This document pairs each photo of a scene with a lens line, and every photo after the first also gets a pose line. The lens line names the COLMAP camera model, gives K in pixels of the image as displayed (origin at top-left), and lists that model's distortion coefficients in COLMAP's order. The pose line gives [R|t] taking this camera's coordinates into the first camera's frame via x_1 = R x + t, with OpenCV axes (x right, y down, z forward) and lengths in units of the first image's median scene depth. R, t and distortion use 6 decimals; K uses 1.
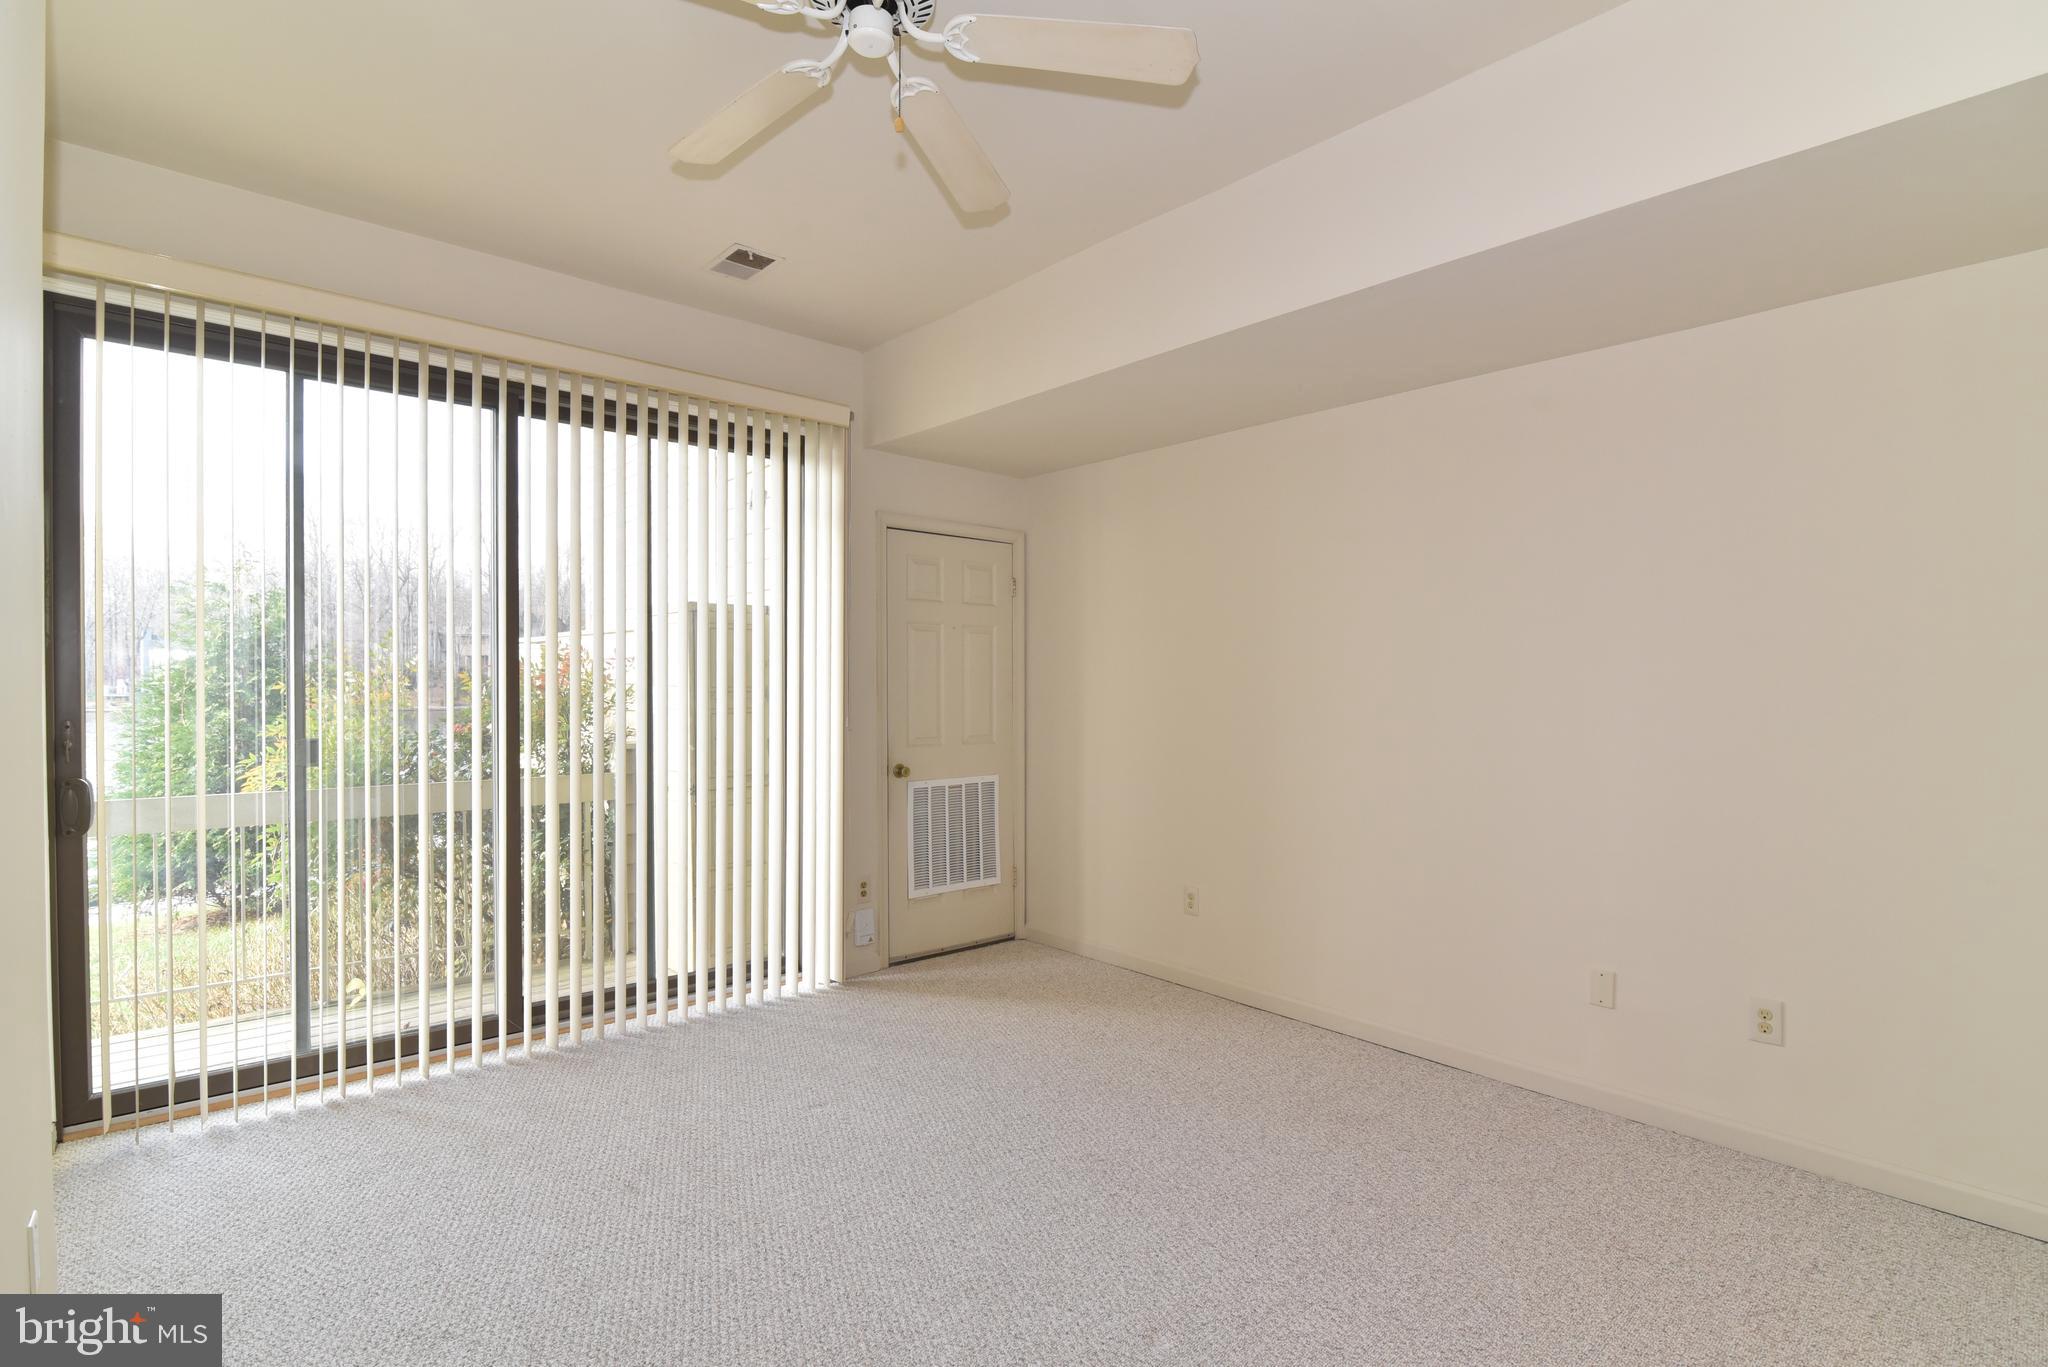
lens RADIAL K [[939.5, 0, 1022.0], [0, 939.5, 689.6], [0, 0, 1]] dist [-0.015835, -0.000224]
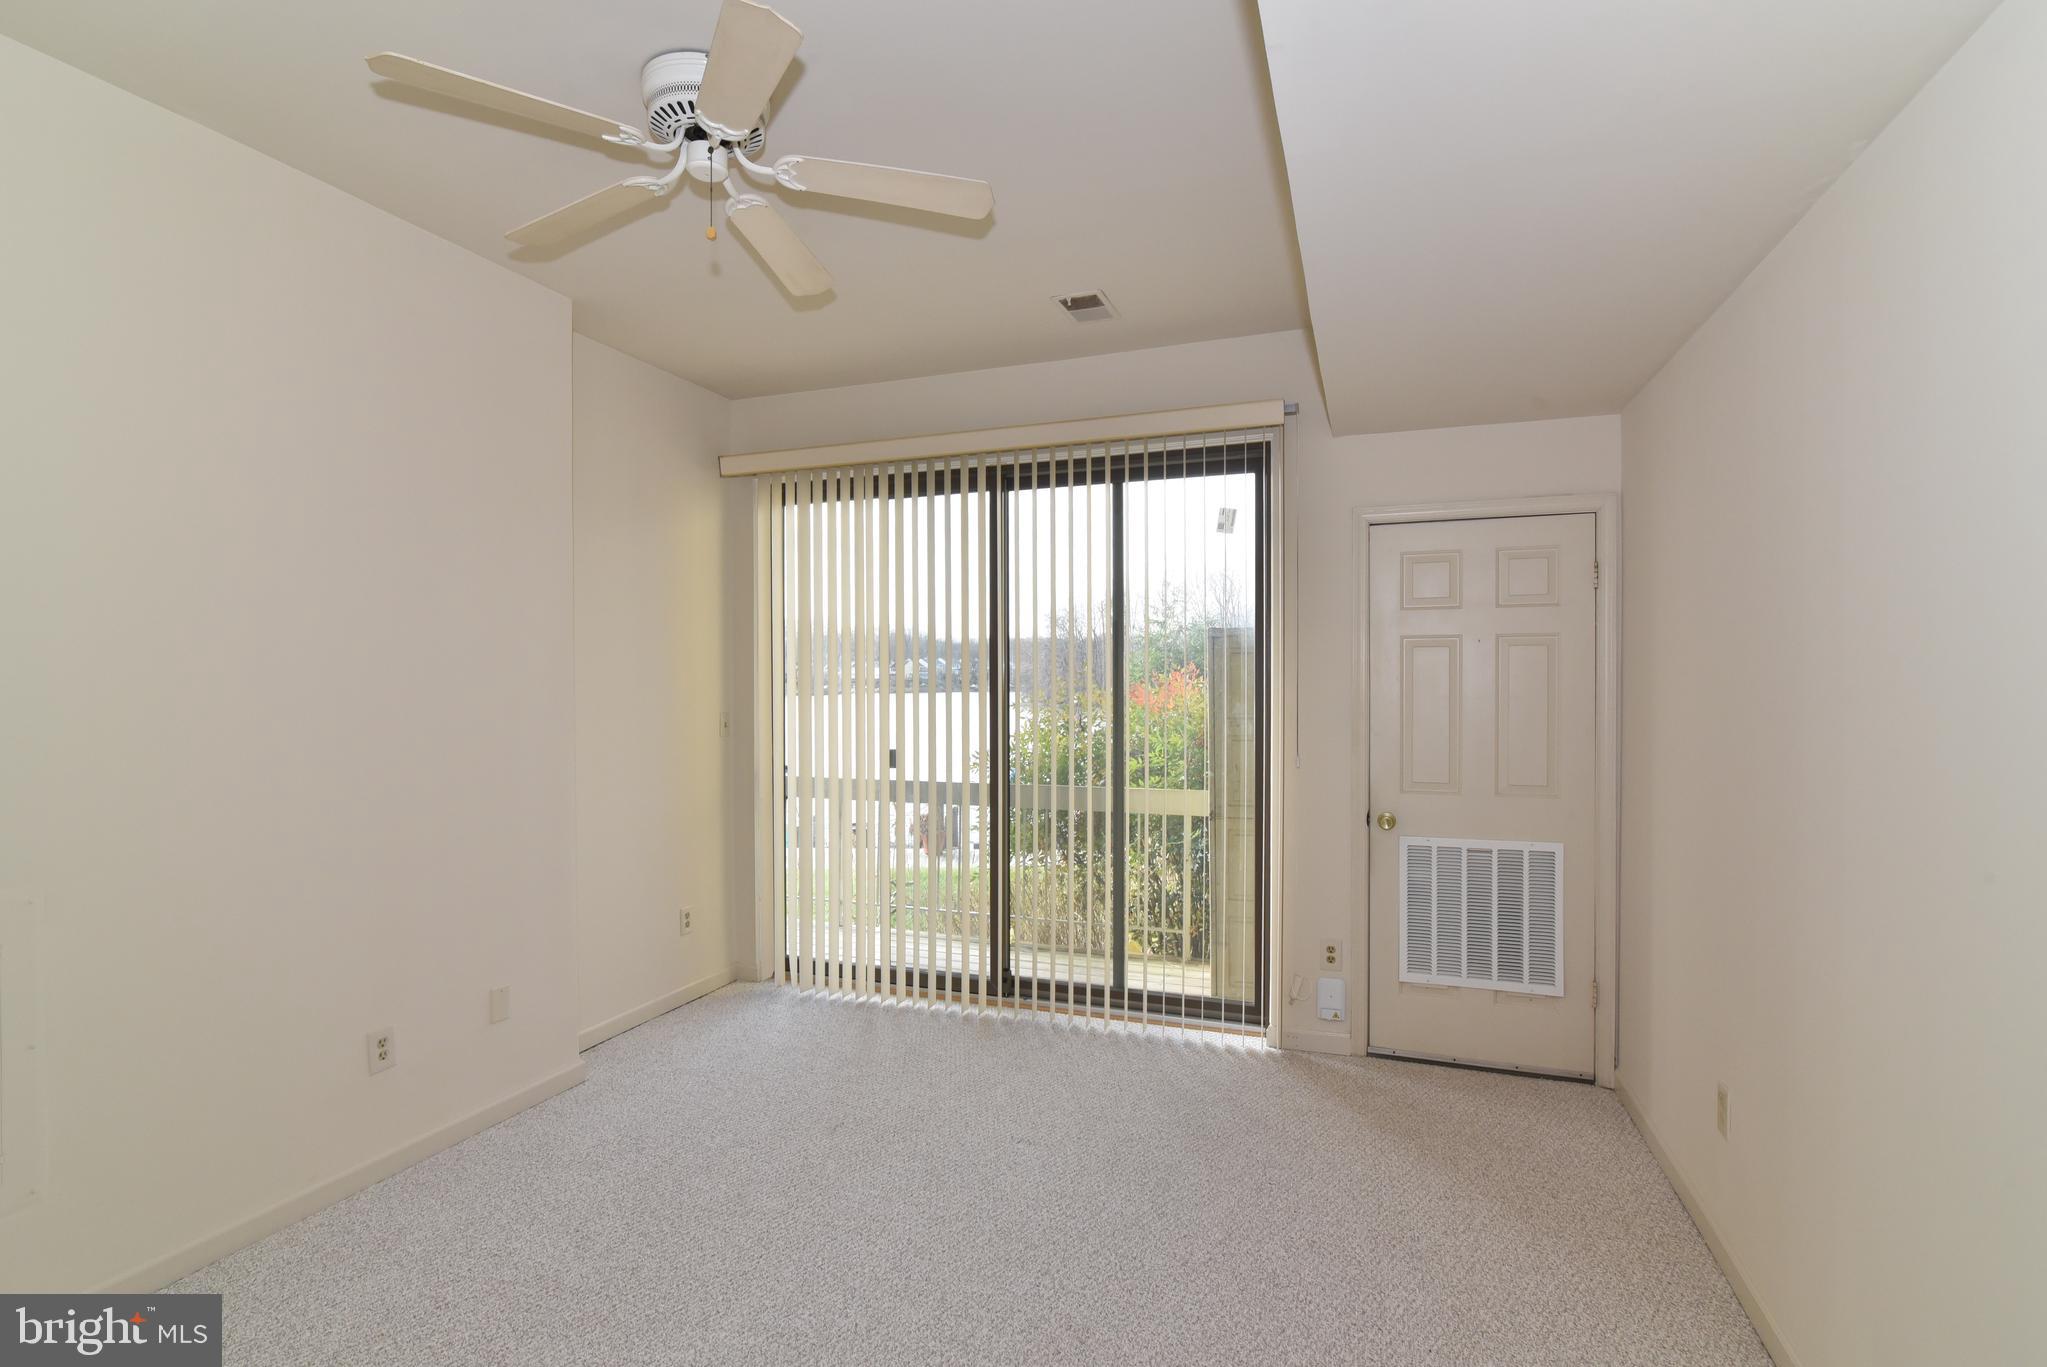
lens RADIAL K [[892.7, 0, 1024.7], [0, 892.7, 690.3], [0, 0, 1]] dist [-0.017623, -0.000028]
pose [[0.520094, -0.011539, -0.854031, 0.363345], [-0.015594, 0.999614, -0.023002, -0.003944], [0.853967, 0.025281, 0.519713, 0.319960]]
